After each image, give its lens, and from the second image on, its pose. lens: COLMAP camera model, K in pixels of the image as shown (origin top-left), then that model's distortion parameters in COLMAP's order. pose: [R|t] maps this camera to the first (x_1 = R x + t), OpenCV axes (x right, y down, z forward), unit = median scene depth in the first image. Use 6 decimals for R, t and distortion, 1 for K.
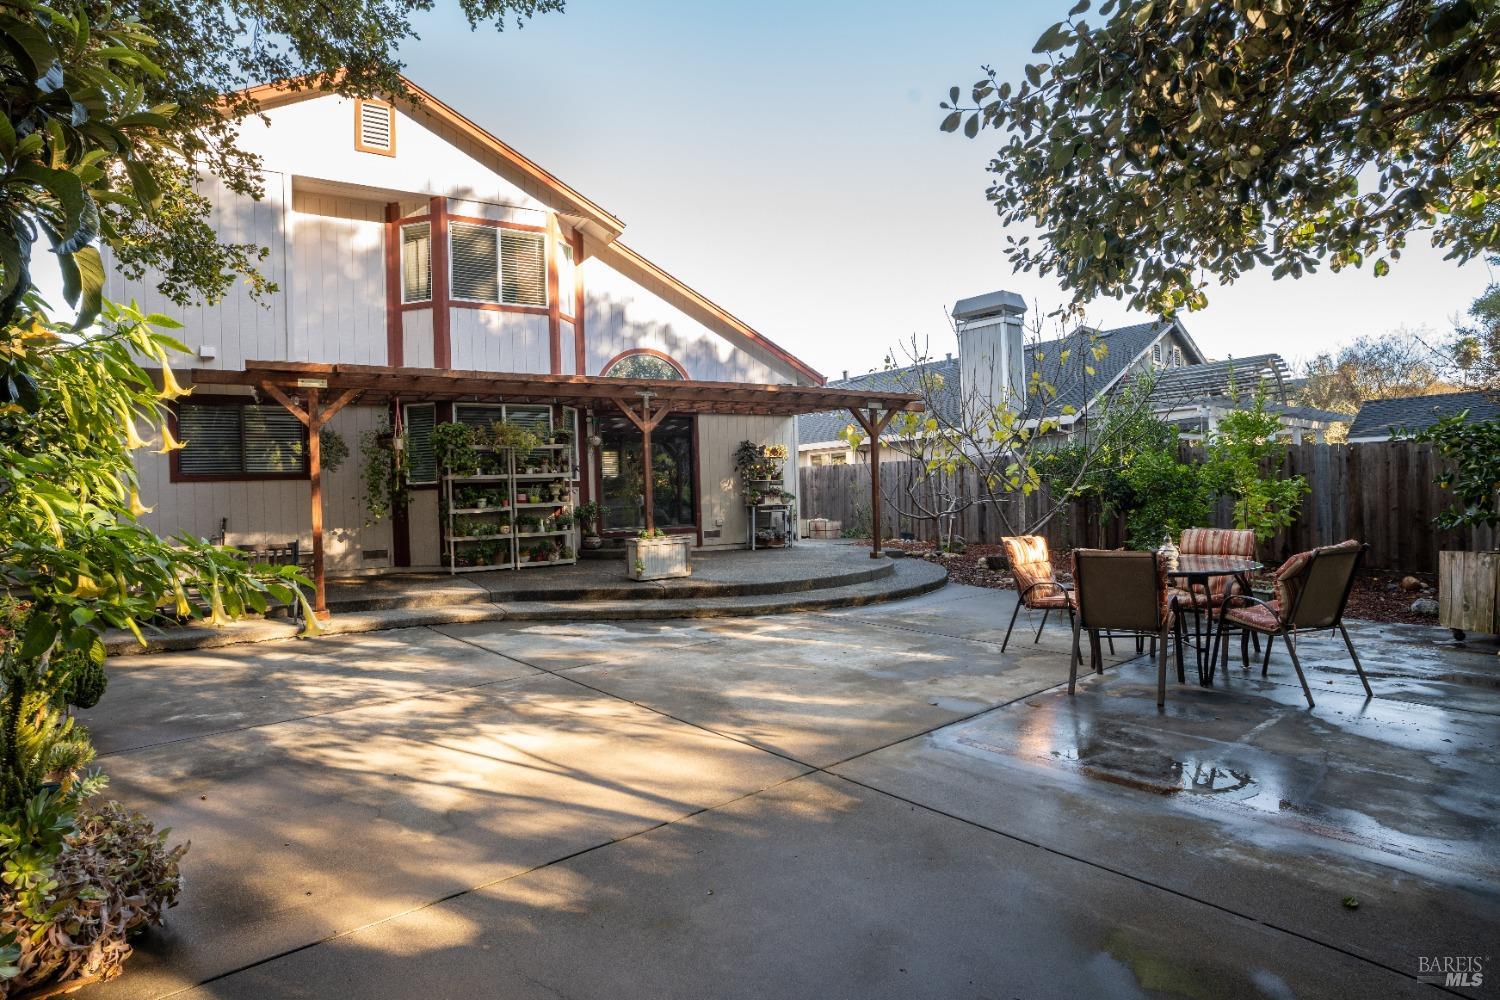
lens RADIAL K [[780.5, 0, 750.0], [0, 780.5, 500.0], [0, 0, 1]] dist [-0.002490, 0.000090]
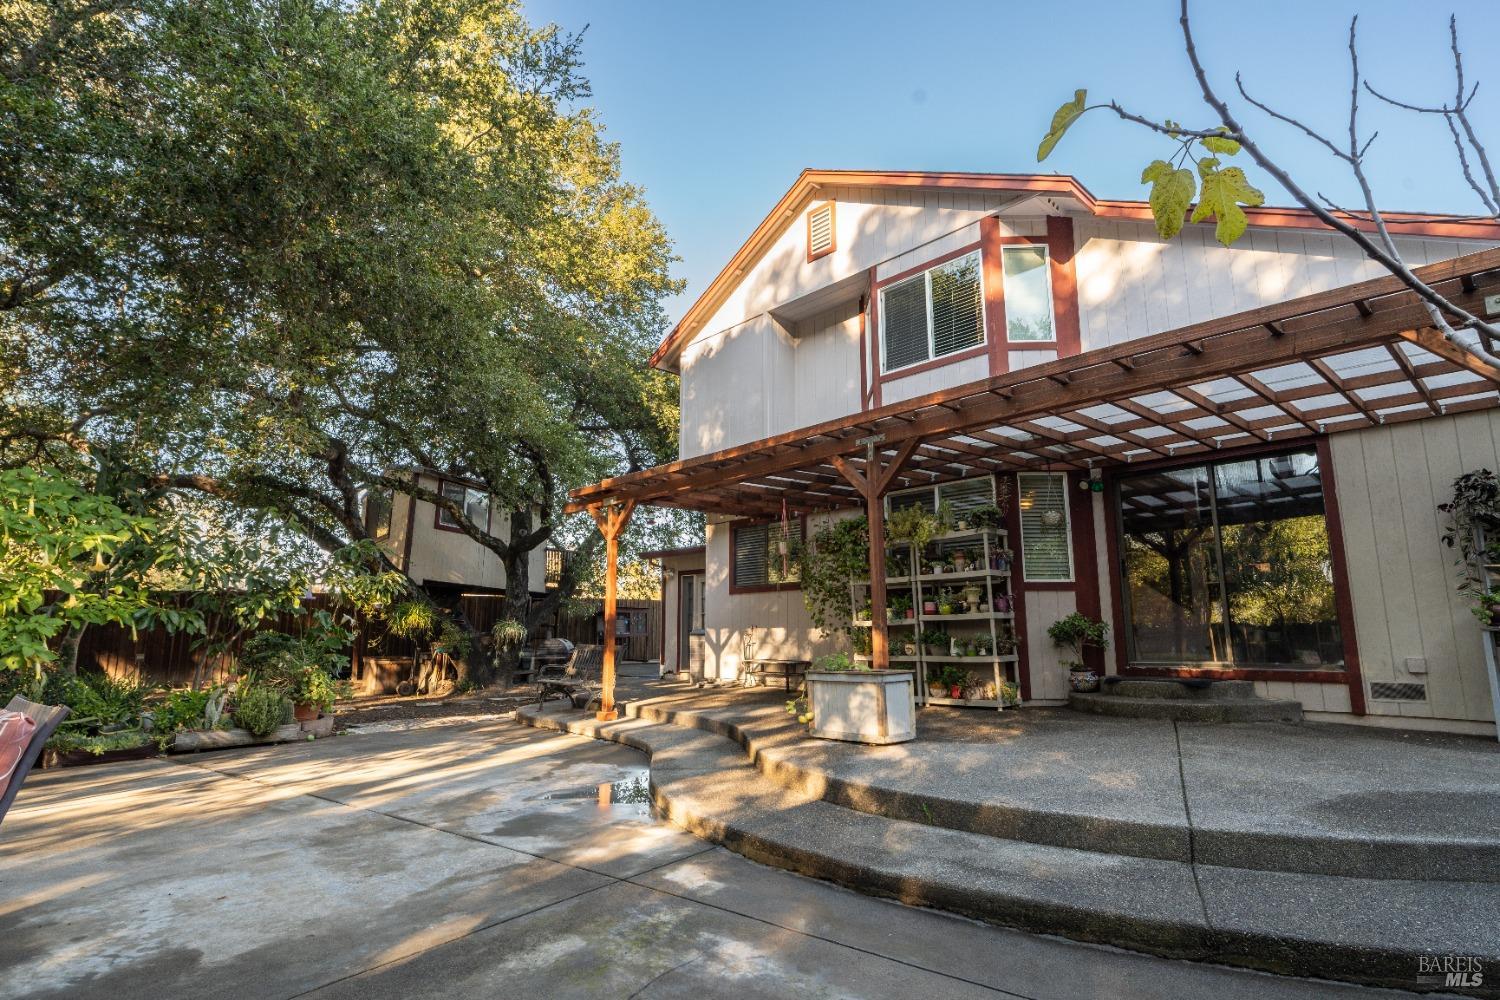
lens RADIAL K [[780.5, 0, 750.0], [0, 780.5, 500.0], [0, 0, 1]] dist [-0.002490, 0.000090]
pose [[0.215391, -0.134660, -0.967199, 0.391266], [-0.009787, 0.990099, -0.140028, 0.001950], [0.976479, 0.039626, 0.211941, 0.666120]]
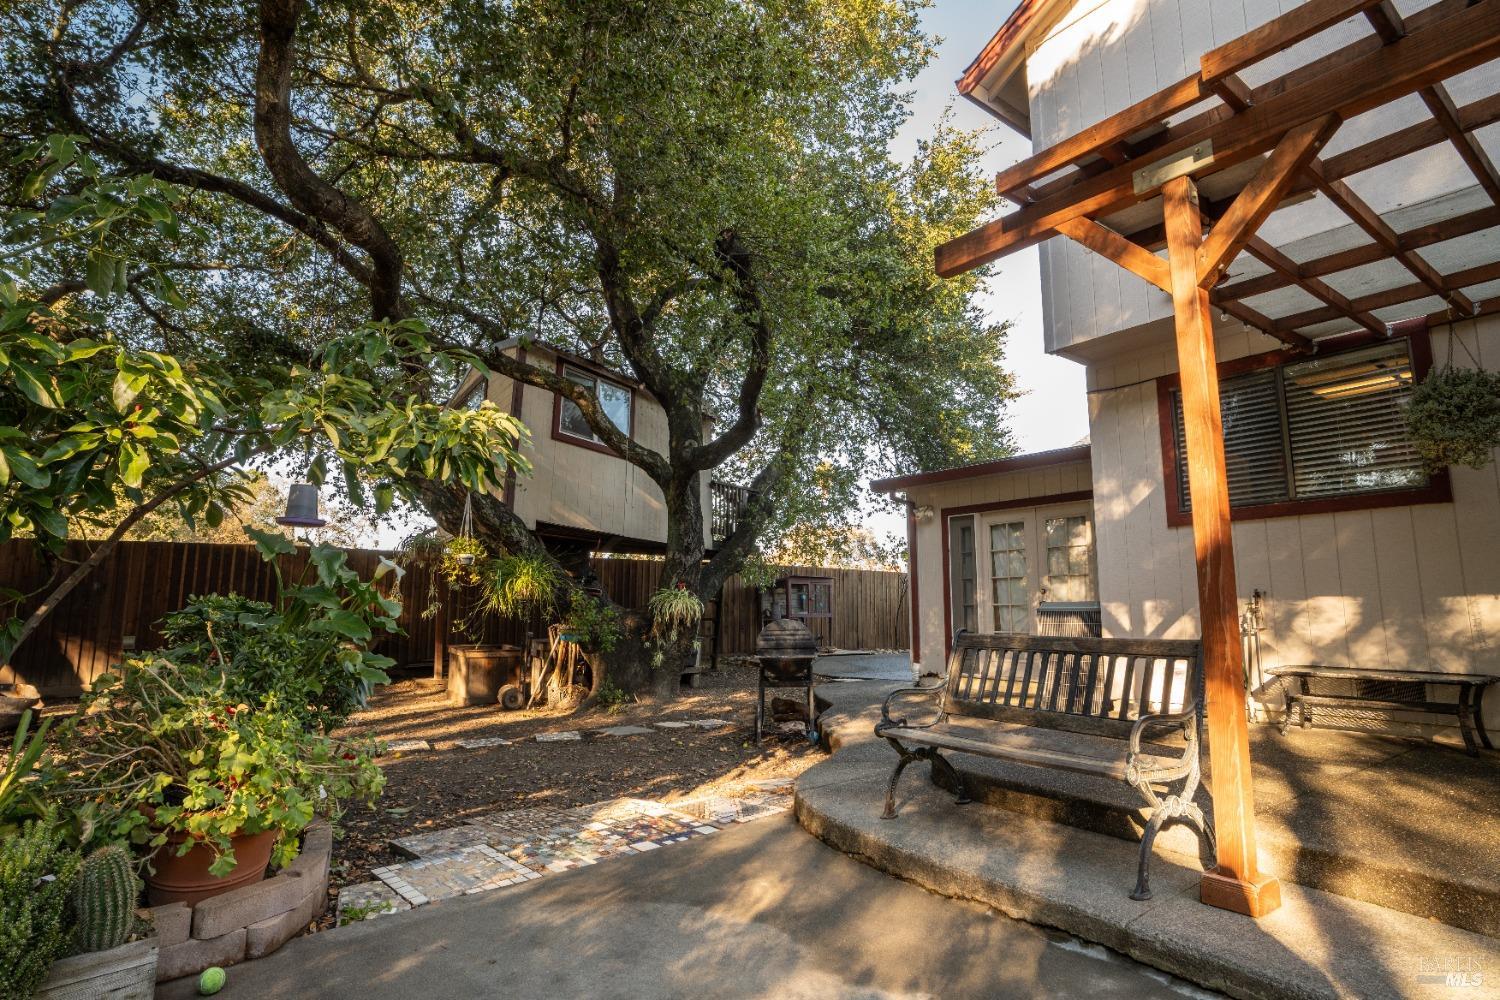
lens RADIAL K [[780.5, 0, 750.0], [0, 780.5, 500.0], [0, 0, 1]] dist [-0.002490, 0.000090]
pose [[0.116551, -0.115672, -0.986426, -0.183639], [-0.011374, 0.992974, -0.117784, 0.025406], [0.993120, 0.024948, 0.114417, 0.541331]]
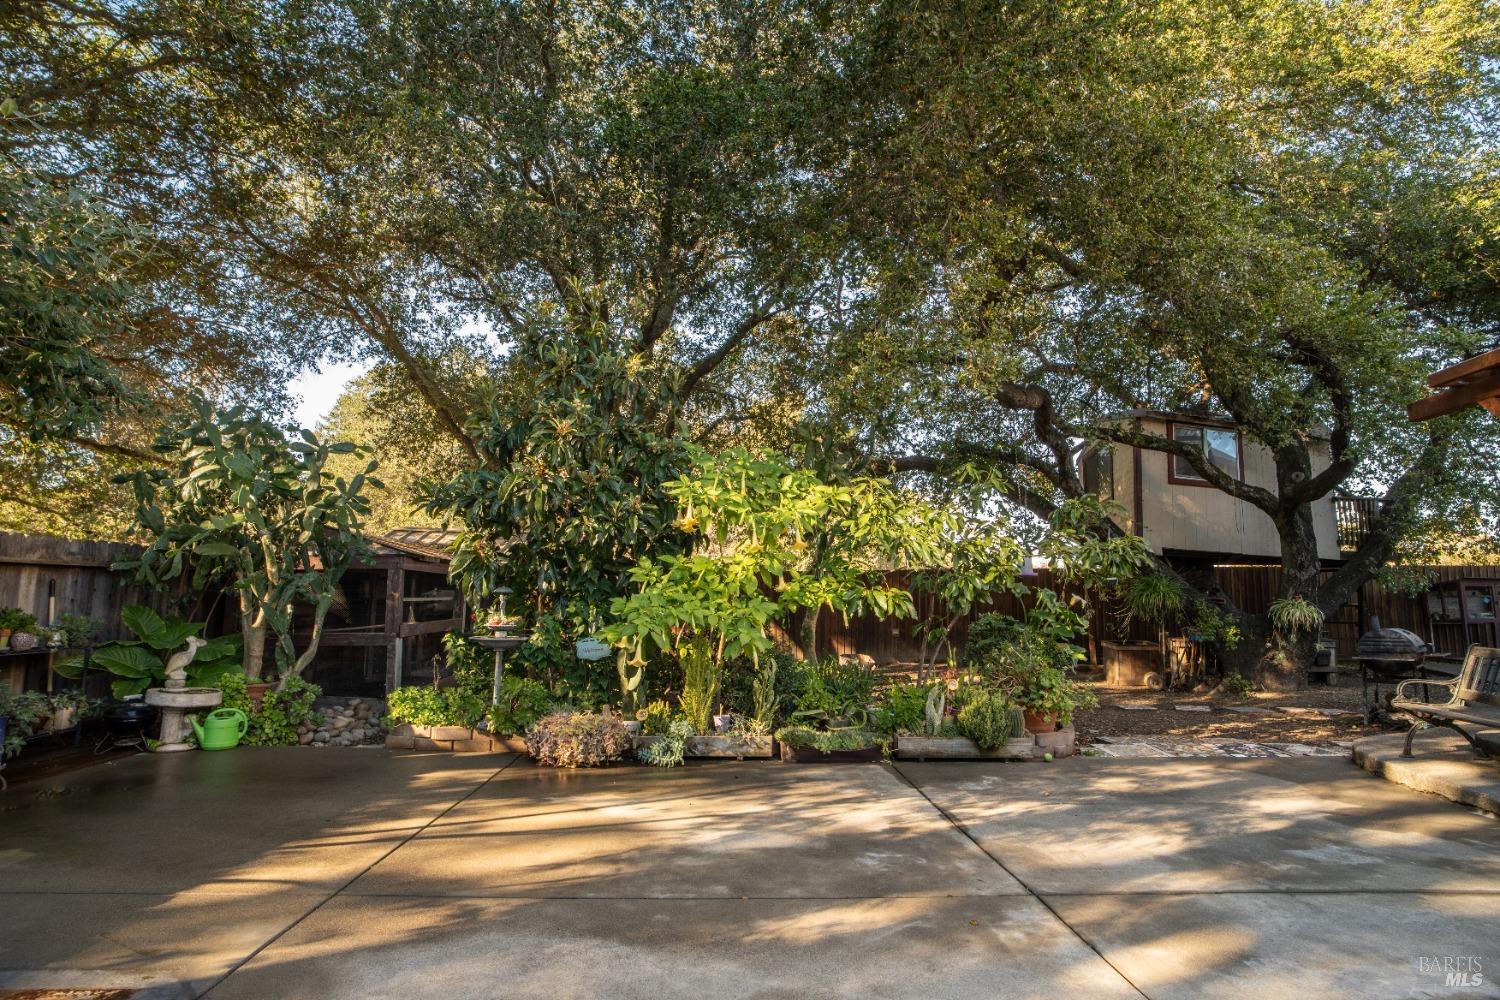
lens RADIAL K [[777.6, 0, 750.0], [0, 777.6, 500.0], [0, 0, 1]] dist [-0.020759, 0.000604]
pose [[-0.608841, -0.082299, -0.789012, 0.157659], [0.002842, 0.994371, -0.105913, 0.000057], [0.793287, -0.066727, -0.605180, 0.607789]]
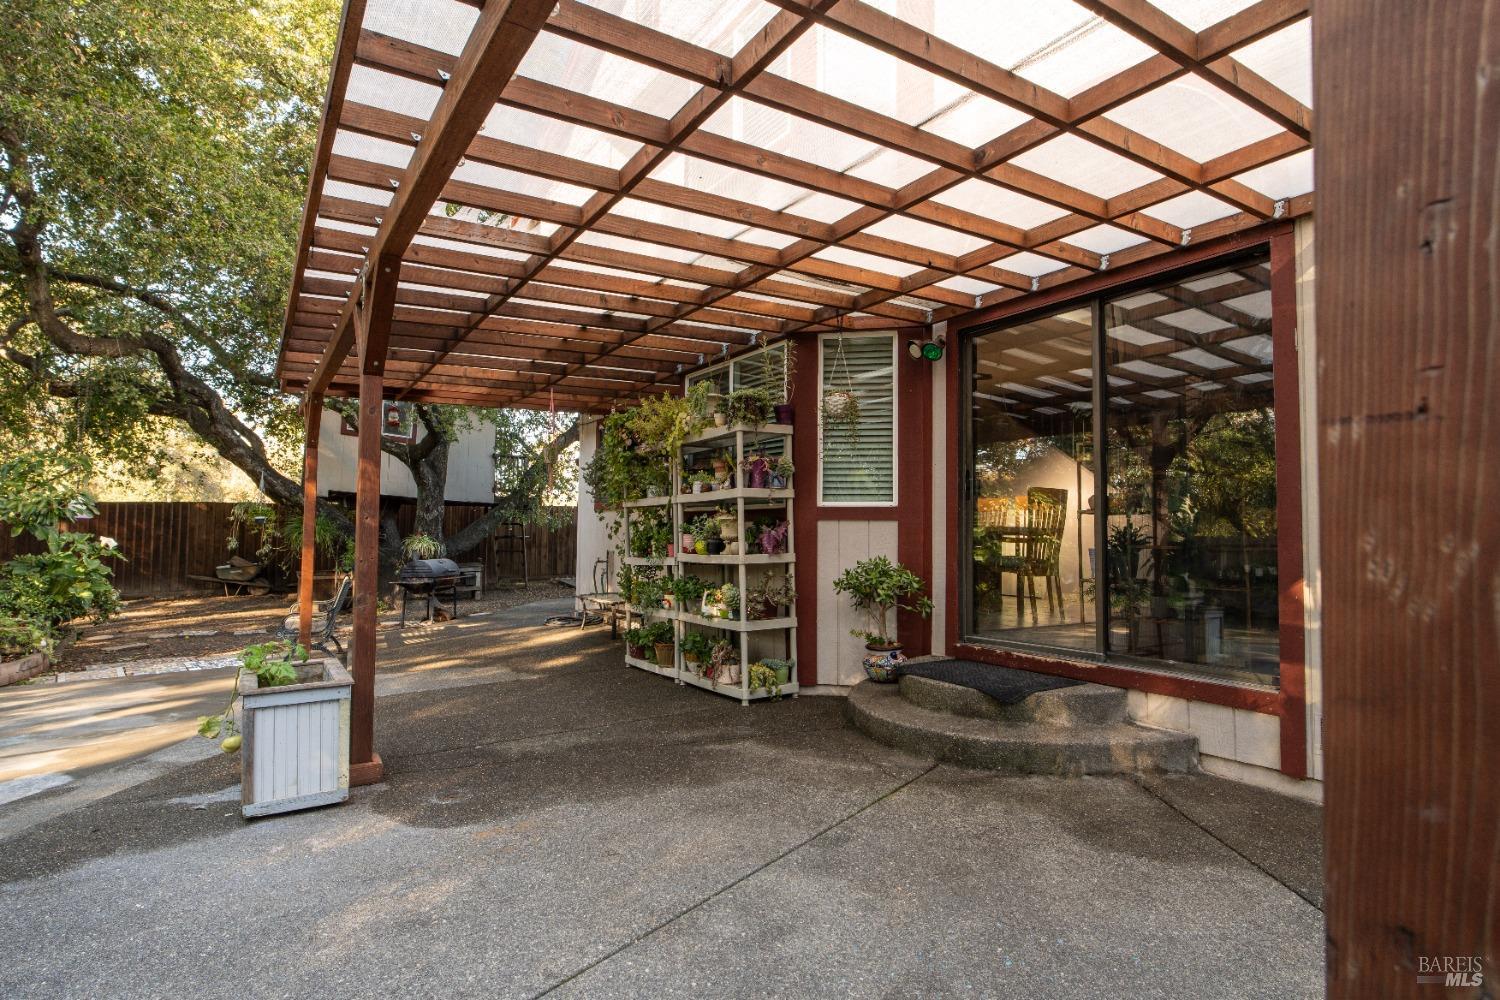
lens RADIAL K [[780.5, 0, 750.0], [0, 780.5, 500.0], [0, 0, 1]] dist [-0.002490, 0.000090]
pose [[0.031030, -0.009728, -0.999471, 0.203897], [-0.012277, 0.999873, -0.010113, -0.024577], [0.999443, 0.012584, 0.030906, 1.009880]]
